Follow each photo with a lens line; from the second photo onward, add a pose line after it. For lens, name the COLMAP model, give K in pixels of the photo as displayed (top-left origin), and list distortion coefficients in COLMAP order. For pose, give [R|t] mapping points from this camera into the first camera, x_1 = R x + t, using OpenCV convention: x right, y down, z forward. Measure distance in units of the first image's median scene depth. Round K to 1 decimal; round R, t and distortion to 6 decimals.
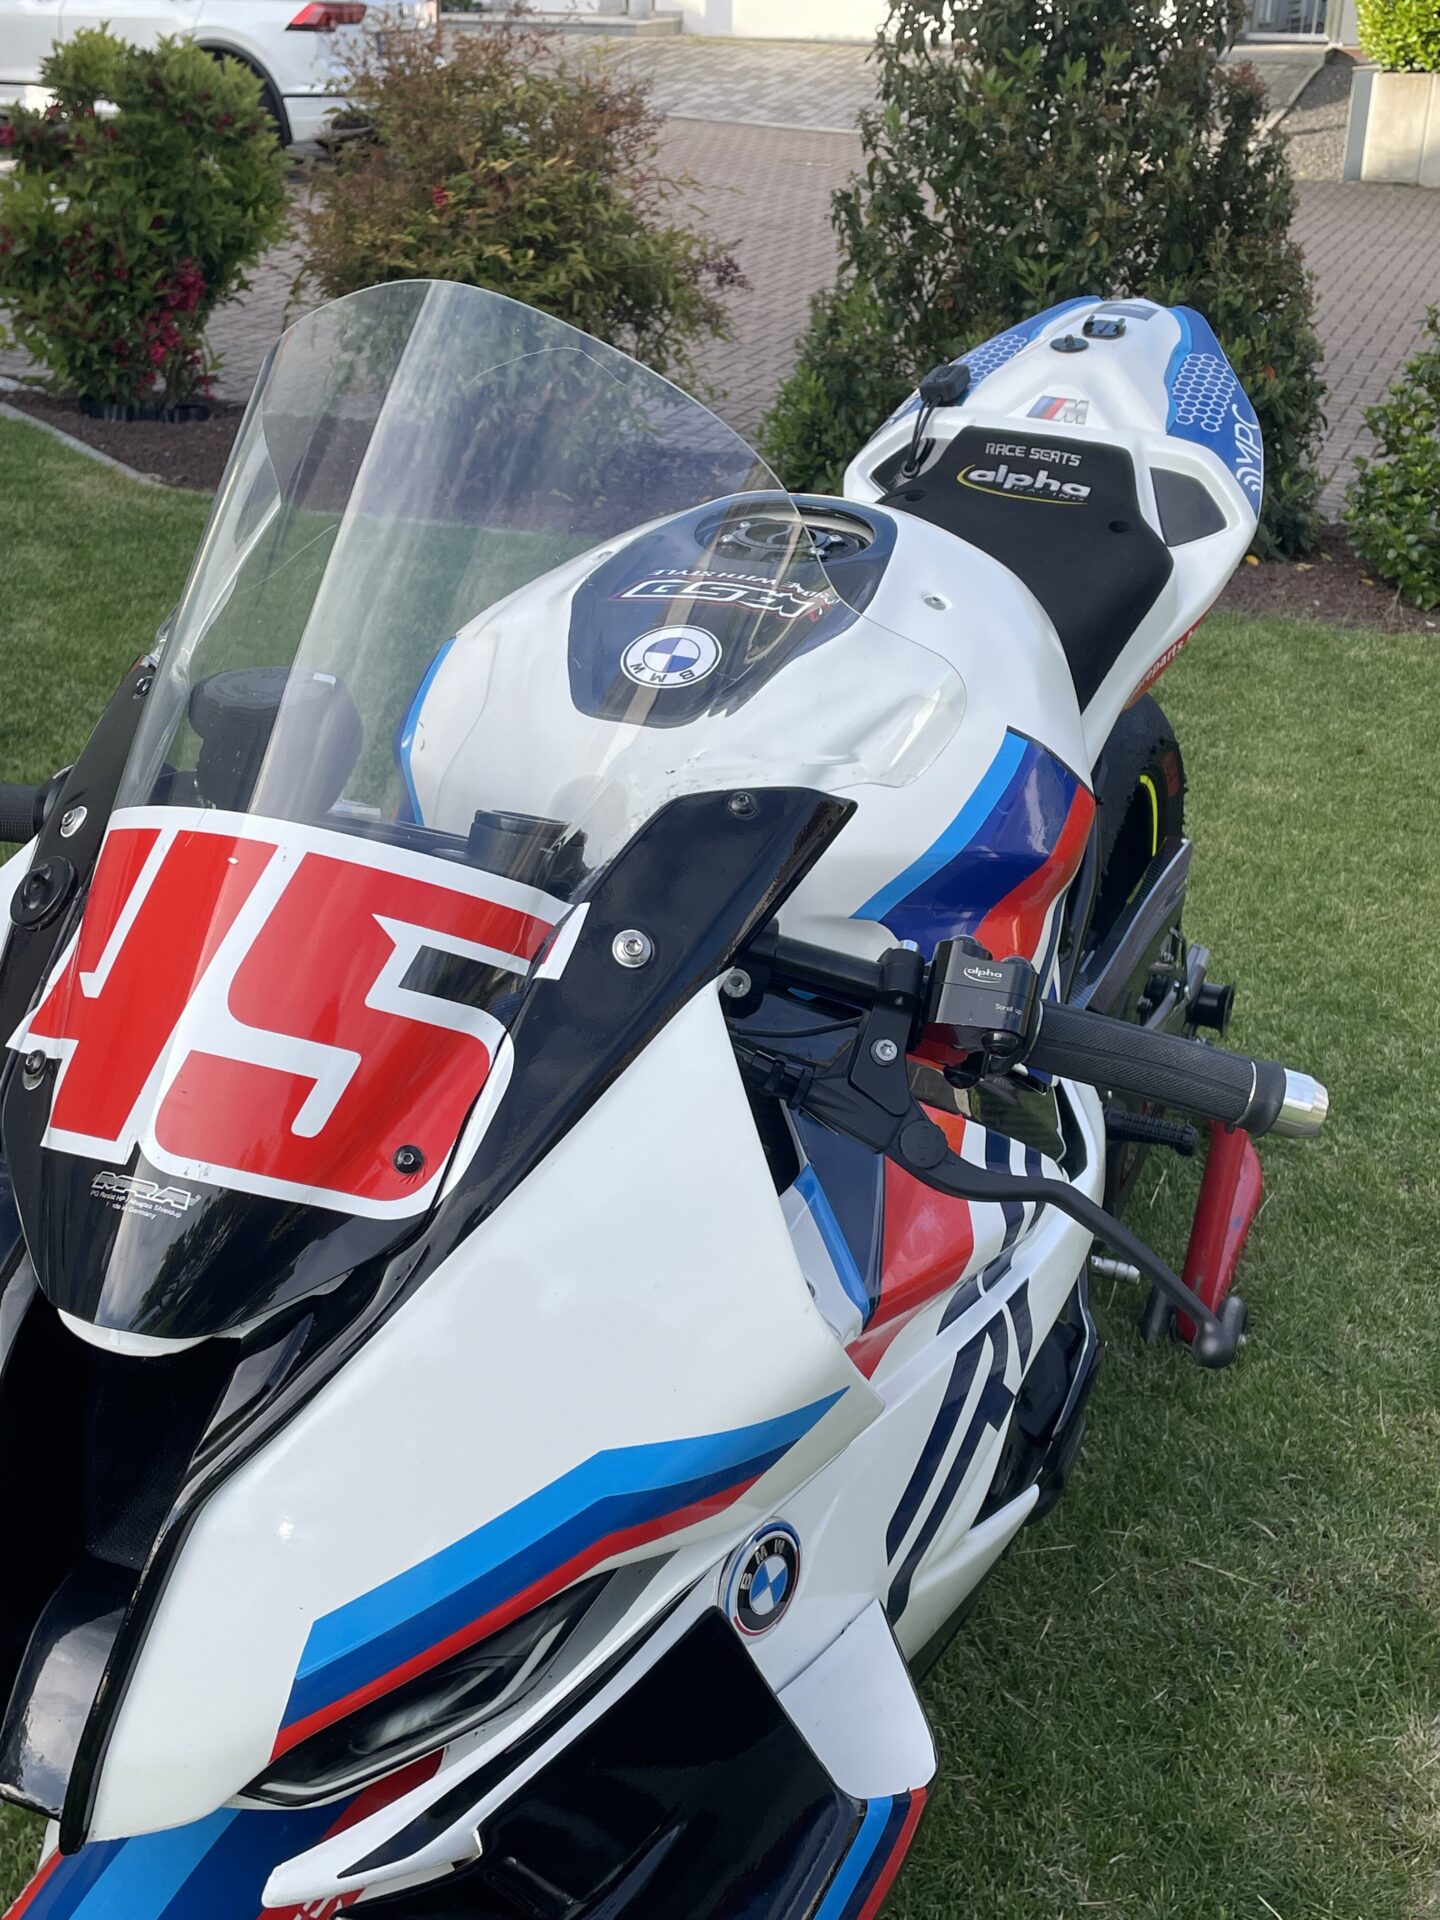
lens RADIAL K [[2077.1, 0, 722.7], [0, 2077.1, 941.9], [0, 0, 1]] dist [0.063612, 0.000000]
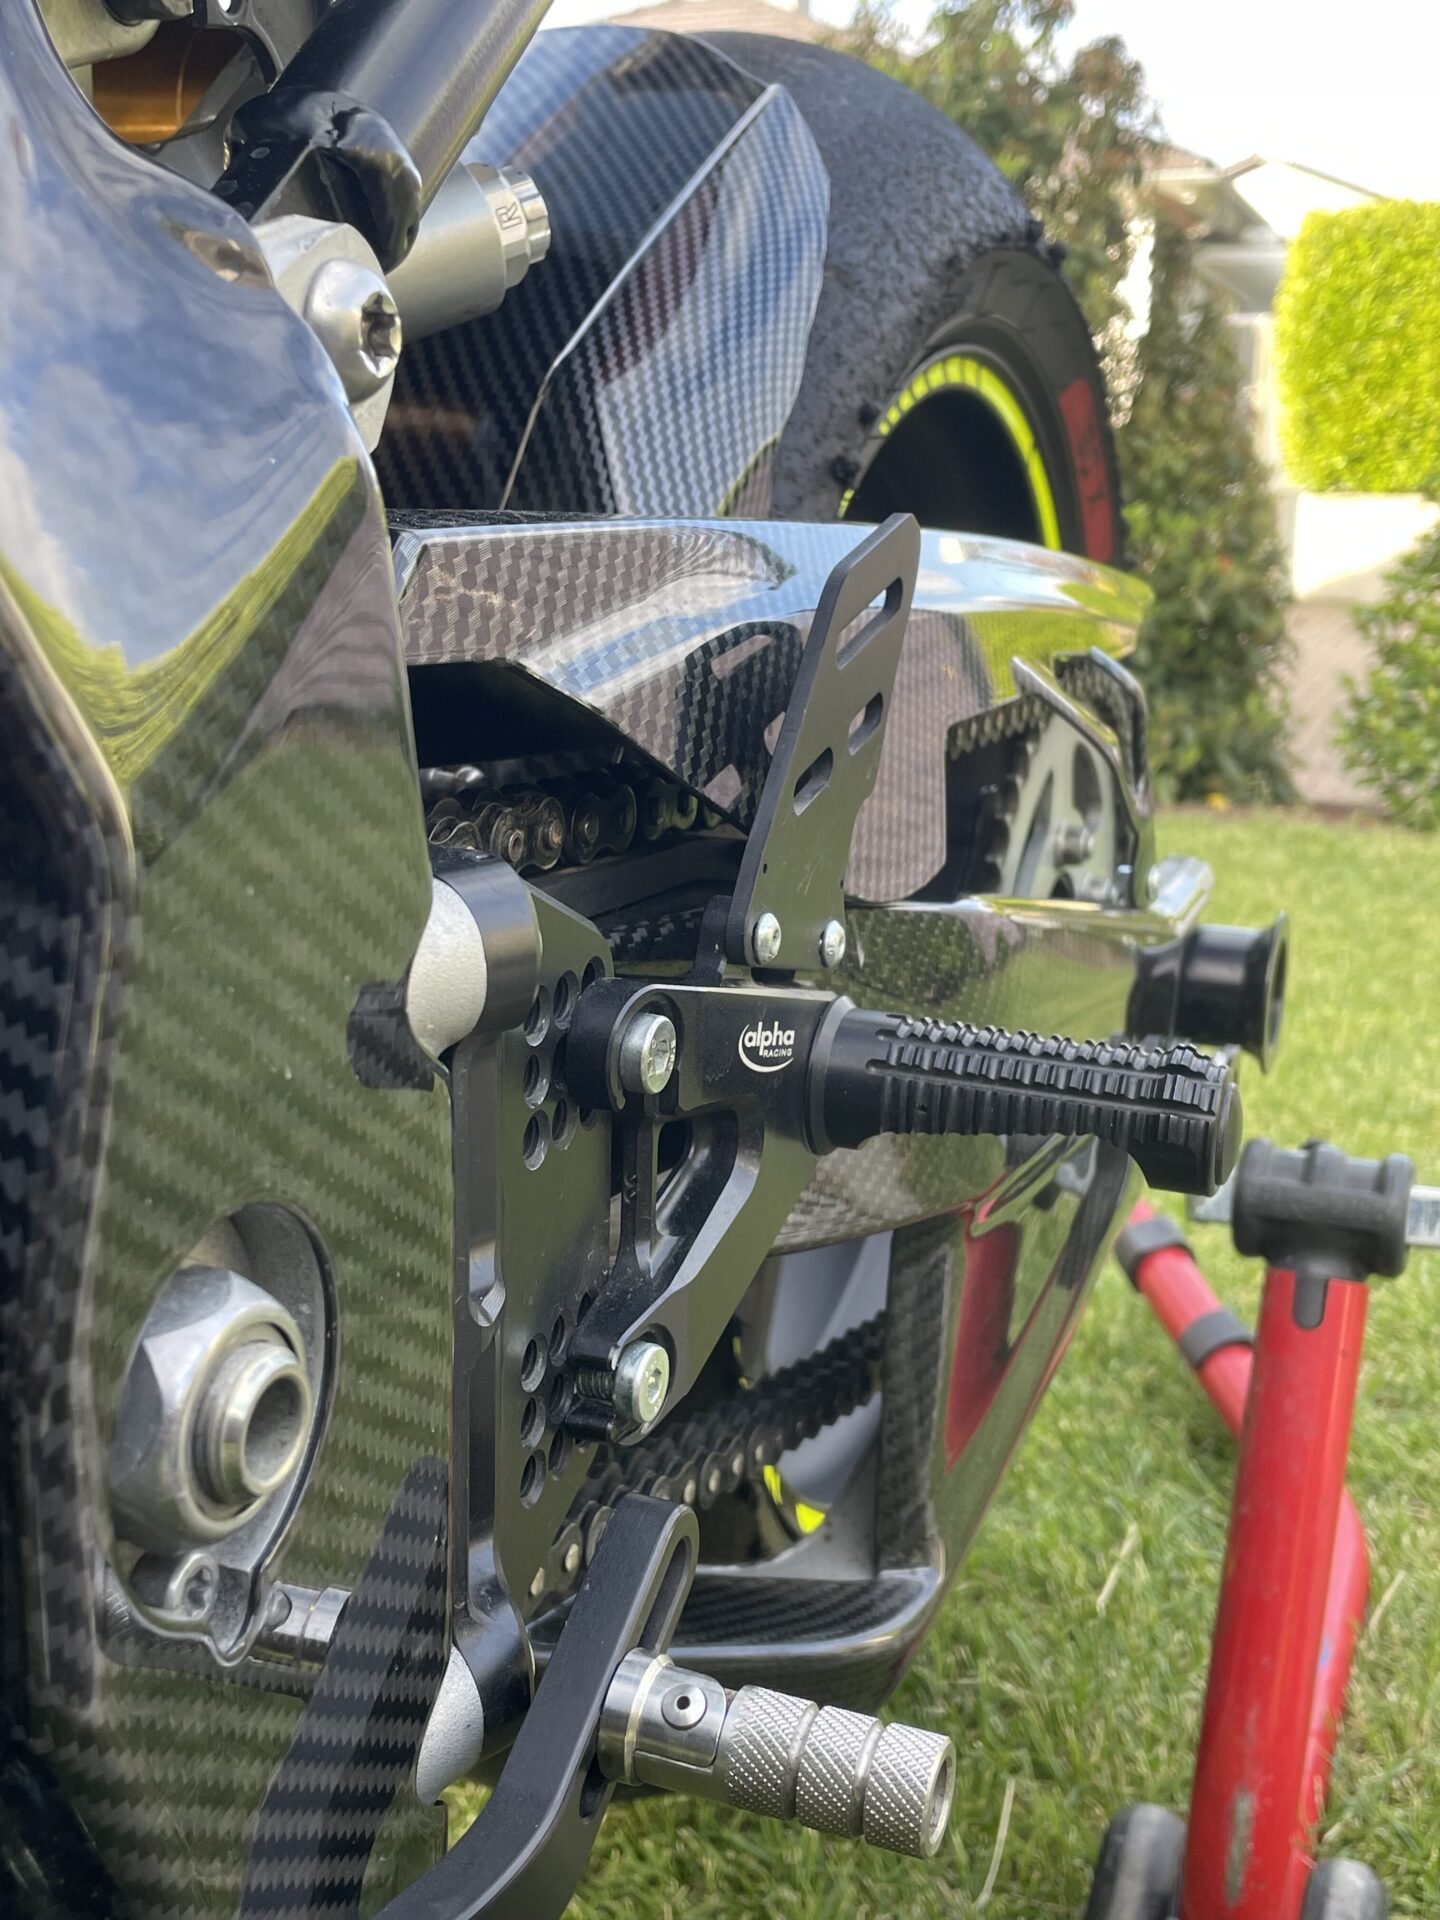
lens RADIAL K [[2077.1, 0, 725.3], [0, 2077.1, 960.6], [0, 0, 1]] dist [0.063612, 0.000000]
pose [[0.999845, -0.005133, 0.016865, 0.376104], [0.008740, 0.975154, -0.221358, 0.277613], [-0.015310, 0.221471, 0.975047, 1.719742]]
